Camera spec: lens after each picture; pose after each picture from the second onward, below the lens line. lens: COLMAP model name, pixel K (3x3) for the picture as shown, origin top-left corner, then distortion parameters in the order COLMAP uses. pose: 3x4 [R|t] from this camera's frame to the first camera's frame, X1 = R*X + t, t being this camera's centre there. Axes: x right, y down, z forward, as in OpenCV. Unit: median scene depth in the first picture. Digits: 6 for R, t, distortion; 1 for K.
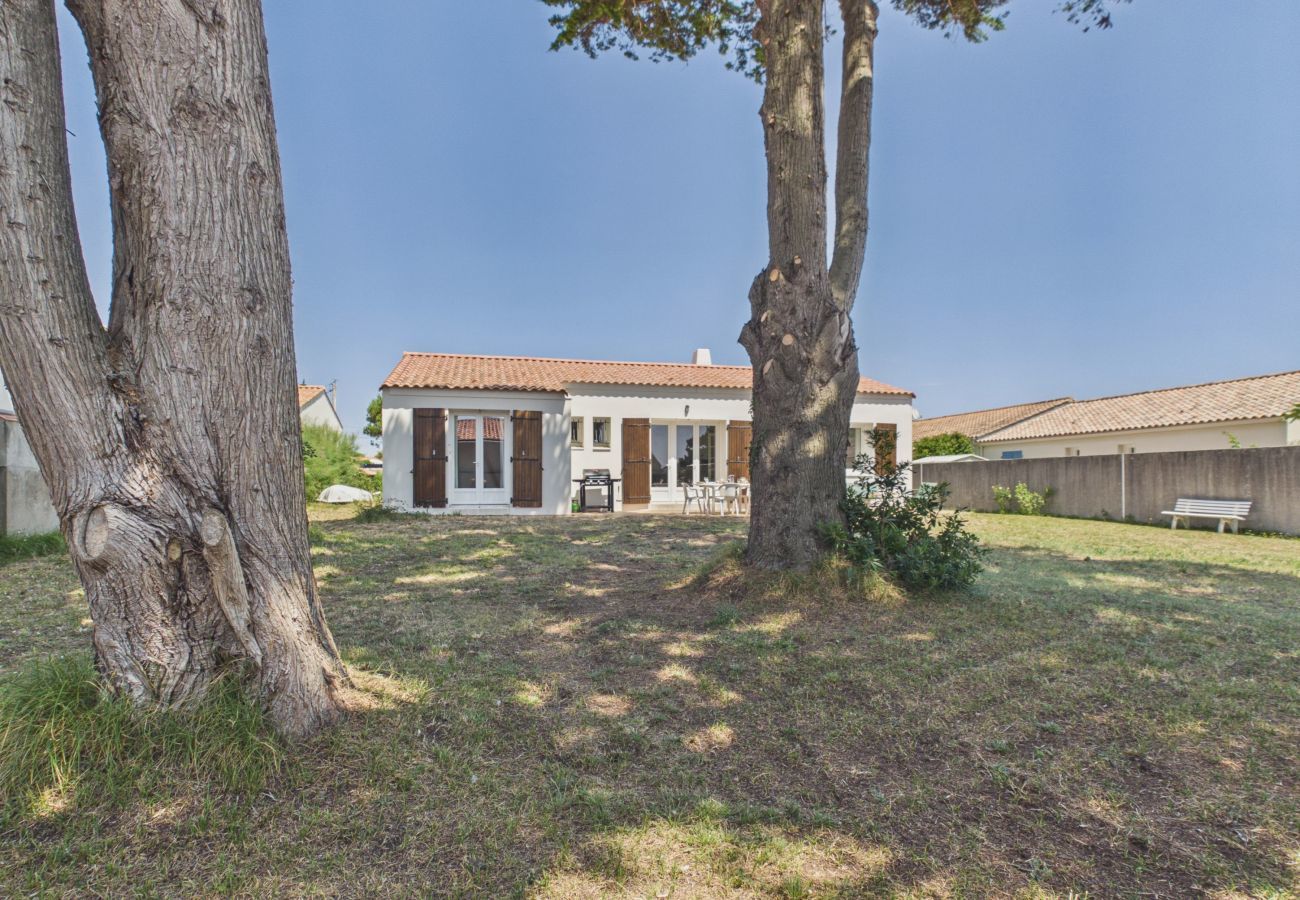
lens RADIAL K [[683.9, 0, 634.4], [0, 683.9, 480.8], [0, 0, 1]] dist [0.003135, -0.000343]
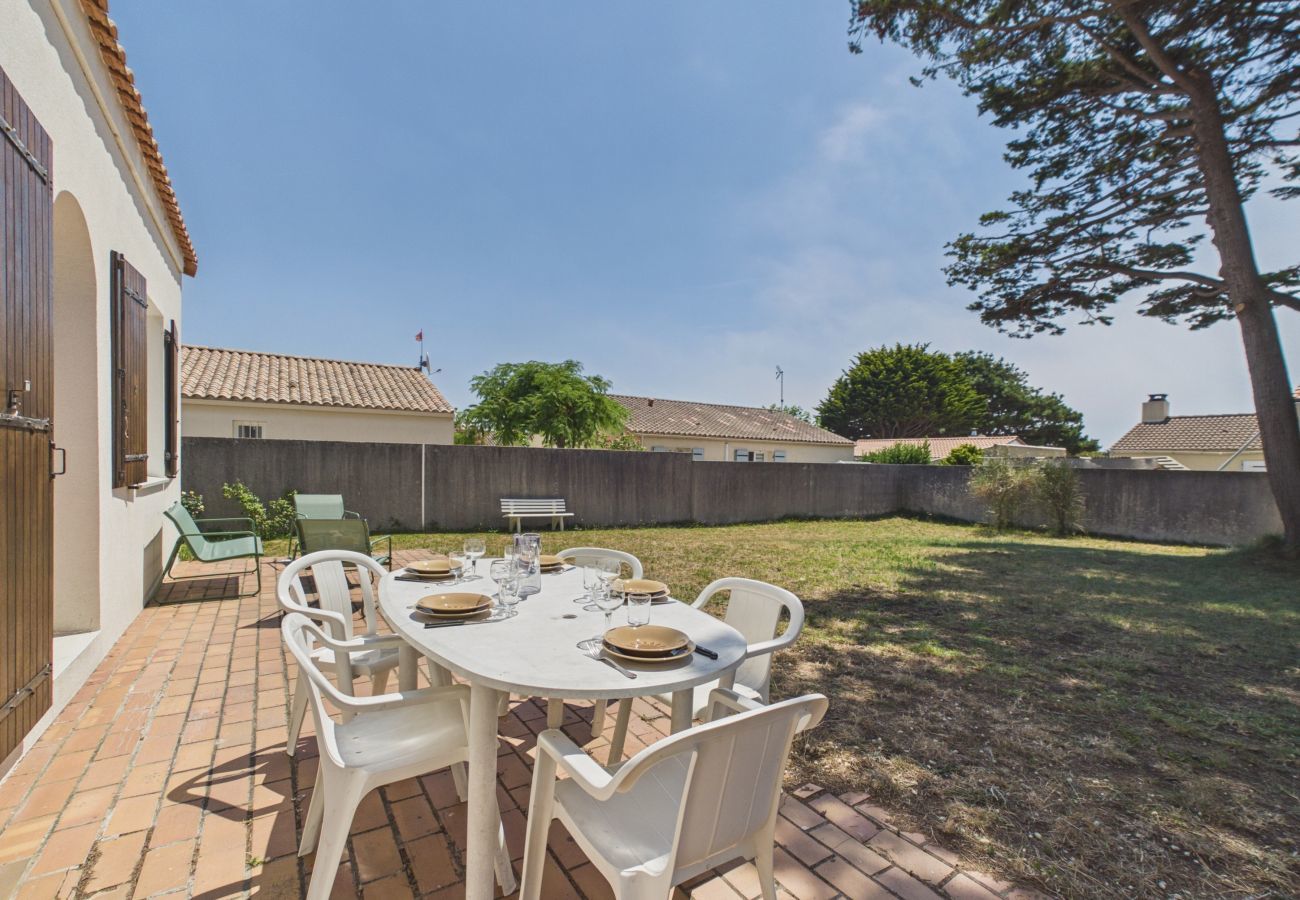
lens RADIAL K [[570.6, 0, 648.3], [0, 570.6, 473.3], [0, 0, 1]] dist [0.002382, 0.000086]
pose [[-0.357085, -0.026177, 0.933705, 0.019275], [-0.022780, 0.999554, 0.019311, -0.024337], [-0.933794, -0.014374, -0.357522, 0.993172]]
